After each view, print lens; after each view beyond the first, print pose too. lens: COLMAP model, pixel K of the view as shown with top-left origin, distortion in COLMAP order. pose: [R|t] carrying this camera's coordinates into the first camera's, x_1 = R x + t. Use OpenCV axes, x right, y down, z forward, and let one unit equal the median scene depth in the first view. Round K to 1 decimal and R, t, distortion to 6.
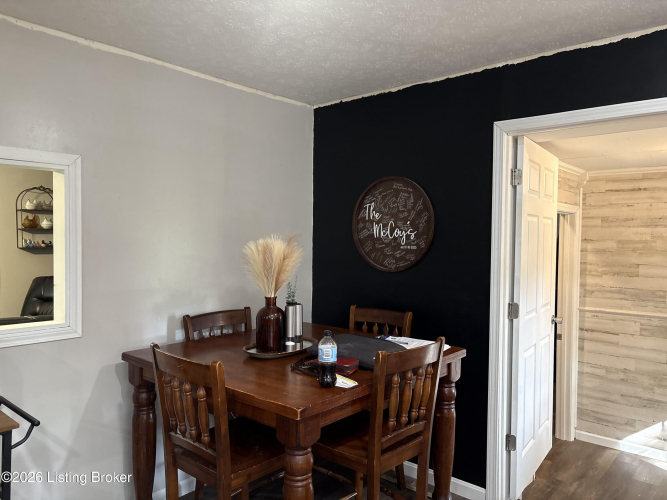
lens RADIAL K [[508.1, 0, 331.7], [0, 508.1, 253.5], [0, 0, 1]] dist [0.040460, -0.032356]
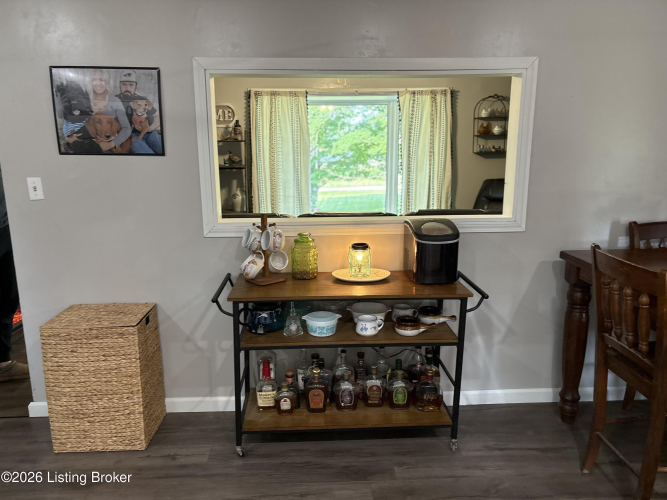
lens RADIAL K [[508.1, 0, 331.7], [0, 508.1, 253.5], [0, 0, 1]] dist [0.040460, -0.032356]
pose [[0.693296, 0.135132, -0.707870, 0.005744], [-0.008110, 0.983663, 0.179839, 0.015780], [0.720607, -0.118941, 0.683065, -0.051841]]
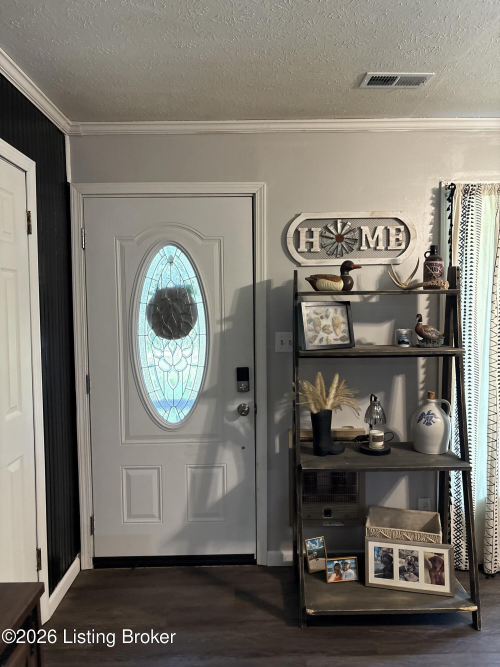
lens RADIAL K [[508.1, 0, 249.2], [0, 508.1, 335.3], [0, 0, 1]] dist [0.040460, -0.032356]
pose [[0.669935, 0.031396, -0.741755, -1.377072], [-0.008470, 0.999364, 0.034651, -0.011961], [0.742371, -0.016931, 0.669775, 0.303068]]
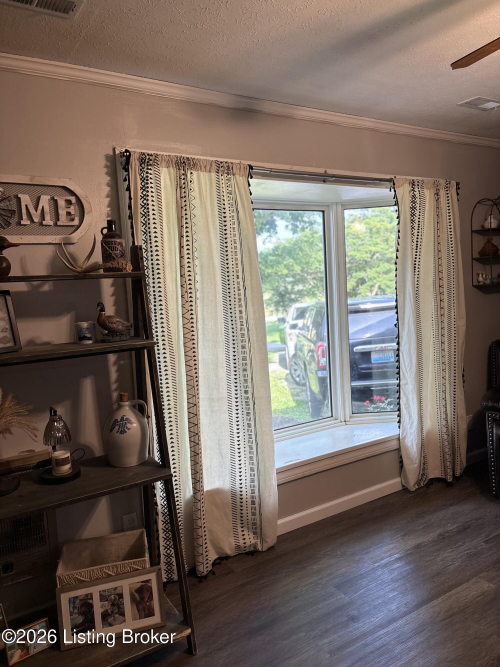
lens RADIAL K [[508.1, 0, 249.2], [0, 508.1, 335.3], [0, 0, 1]] dist [0.040460, -0.032356]
pose [[0.956921, -0.035871, -0.288123, -1.425504], [0.055485, 0.996643, 0.060197, -0.005688], [0.284997, -0.073591, 0.955699, 0.479259]]
